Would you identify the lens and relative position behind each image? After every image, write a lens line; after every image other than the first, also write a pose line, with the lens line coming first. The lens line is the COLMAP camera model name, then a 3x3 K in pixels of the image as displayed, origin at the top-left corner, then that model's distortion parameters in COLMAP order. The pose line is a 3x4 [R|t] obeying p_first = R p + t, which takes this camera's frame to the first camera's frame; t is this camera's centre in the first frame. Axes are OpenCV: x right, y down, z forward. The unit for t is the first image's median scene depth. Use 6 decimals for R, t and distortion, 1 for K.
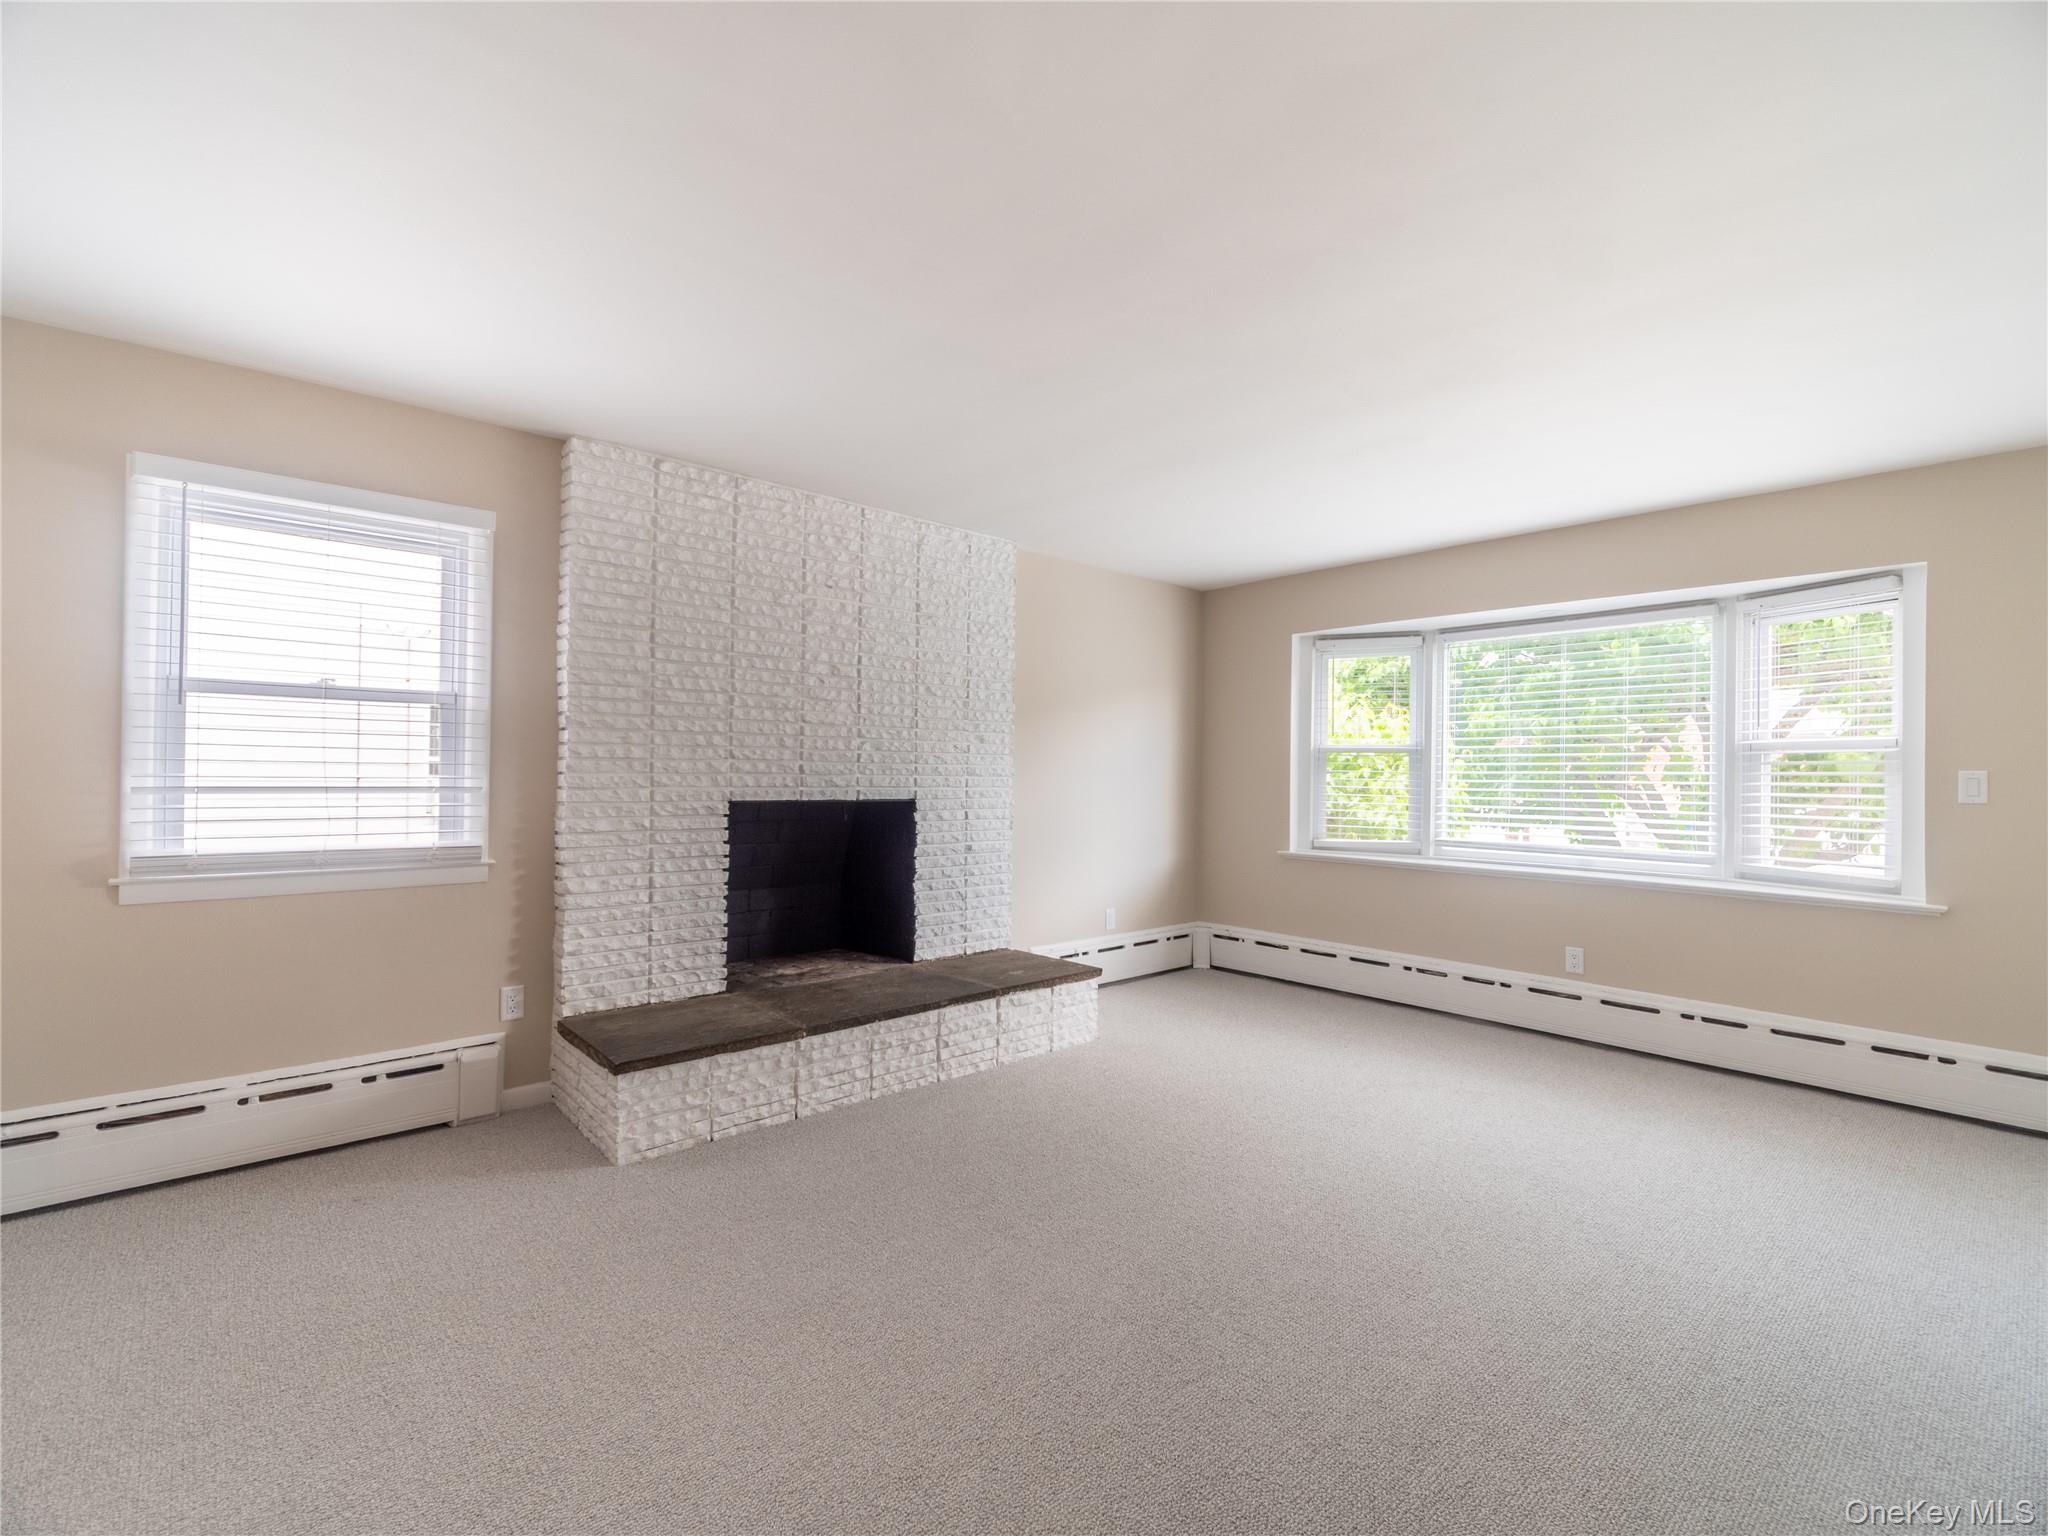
lens RADIAL K [[933.9, 0, 1024.0], [0, 933.9, 768.0], [0, 0, 1]] dist [0.002380, -0.000162]
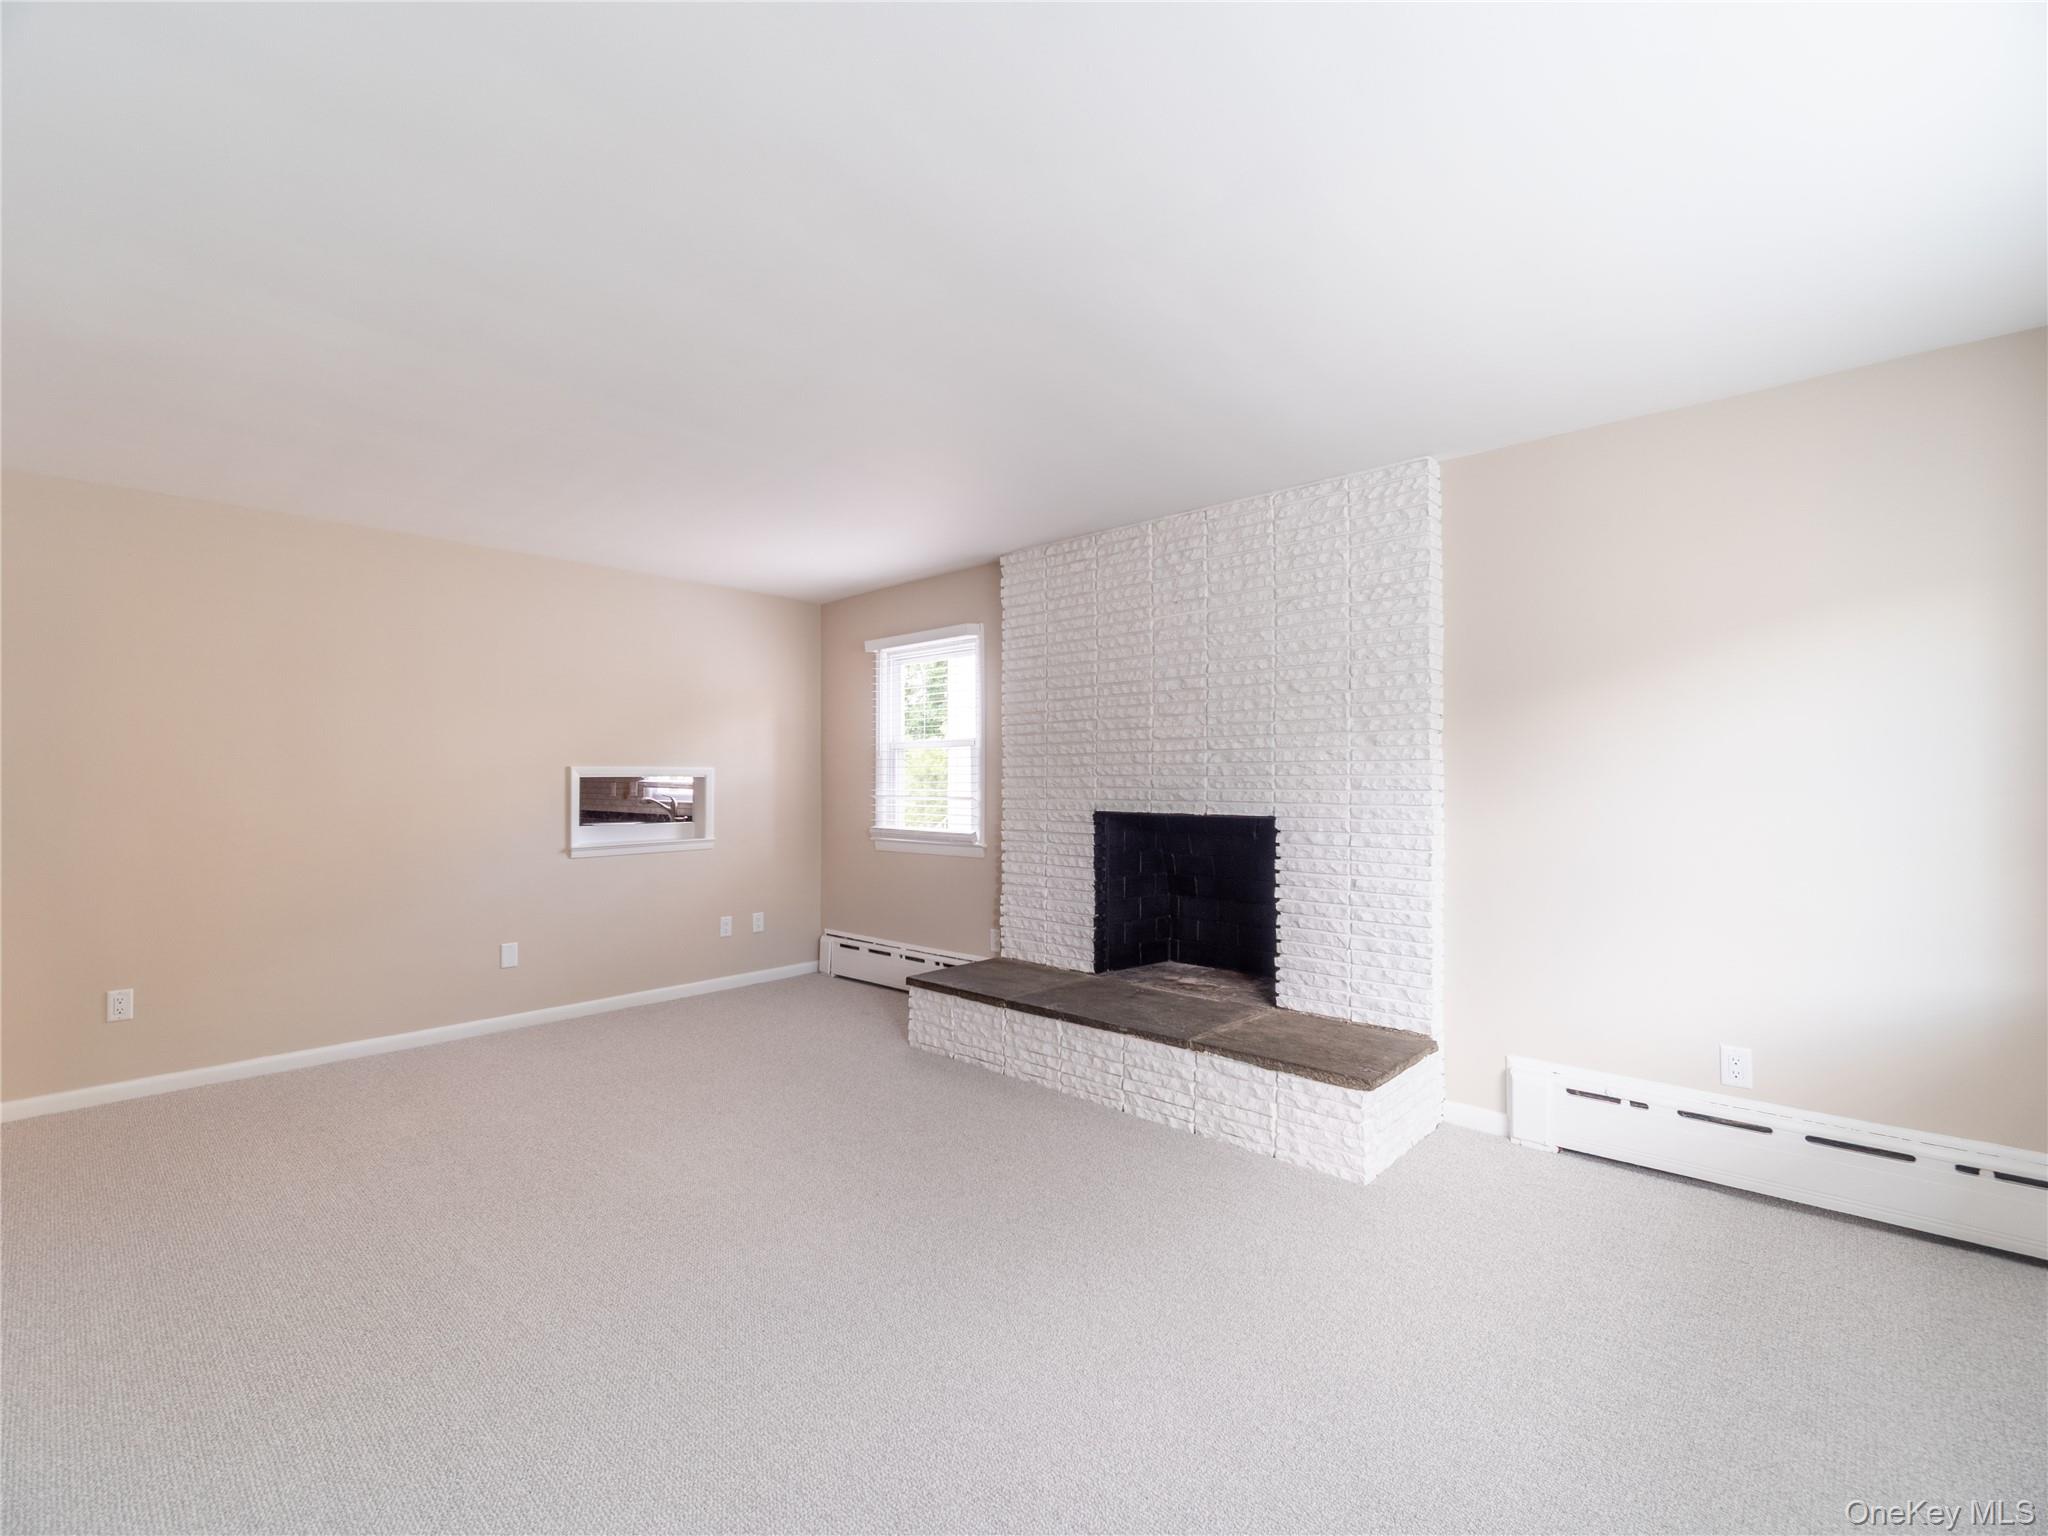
lens RADIAL K [[933.9, 0, 1024.0], [0, 933.9, 768.0], [0, 0, 1]] dist [0.002380, -0.000162]
pose [[0.067463, -0.028629, -0.997311, 0.822669], [0.004965, 0.999585, -0.028359, 0.013224], [0.997709, -0.003038, 0.067577, 0.803644]]
